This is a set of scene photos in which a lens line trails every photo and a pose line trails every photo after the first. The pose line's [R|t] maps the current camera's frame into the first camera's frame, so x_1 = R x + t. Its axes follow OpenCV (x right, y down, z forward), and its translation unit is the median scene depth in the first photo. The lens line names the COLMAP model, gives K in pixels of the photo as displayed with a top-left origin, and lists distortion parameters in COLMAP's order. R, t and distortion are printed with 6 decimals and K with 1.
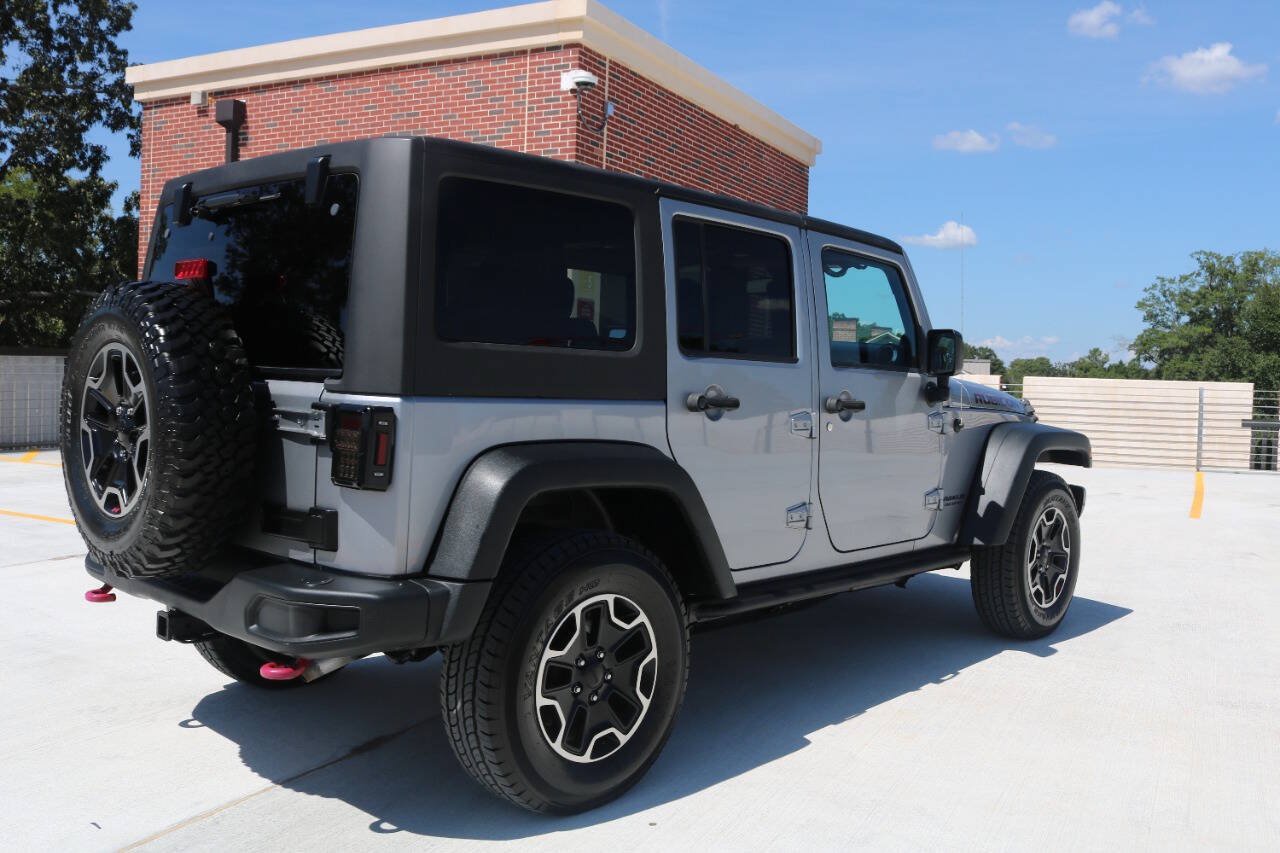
lens RADIAL K [[1171.9, 0, 638.5], [0, 1171.9, 425.9], [0, 0, 1]] dist [-0.093253, 0.000000]
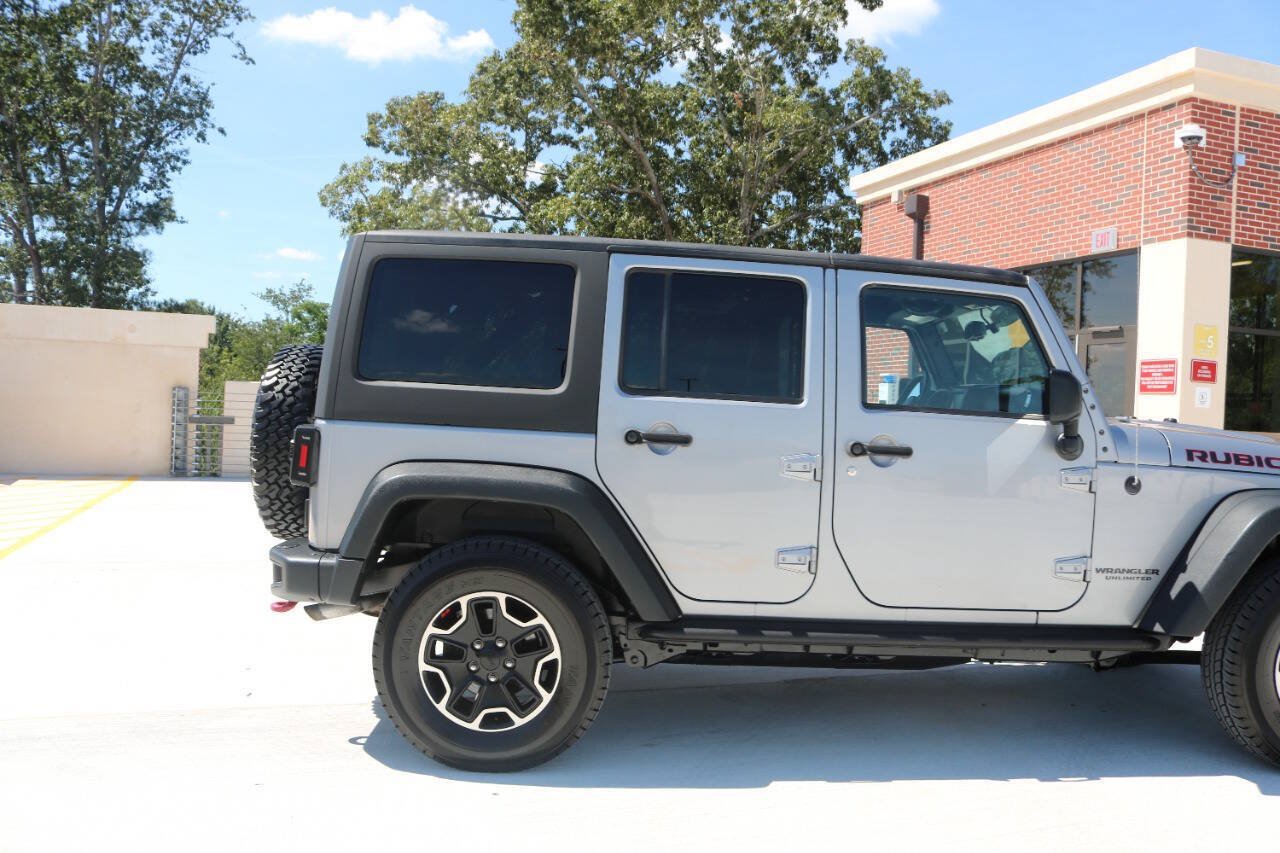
lens RADIAL K [[1052.2, 0, 644.6], [0, 1052.2, 434.4], [0, 0, 1]] dist [-0.151043, 0.127123]
pose [[0.710606, 0.020697, -0.703285, 0.662750], [-0.056095, 0.998052, -0.027307, 0.003563], [0.701350, 0.058856, 0.710383, 0.275802]]
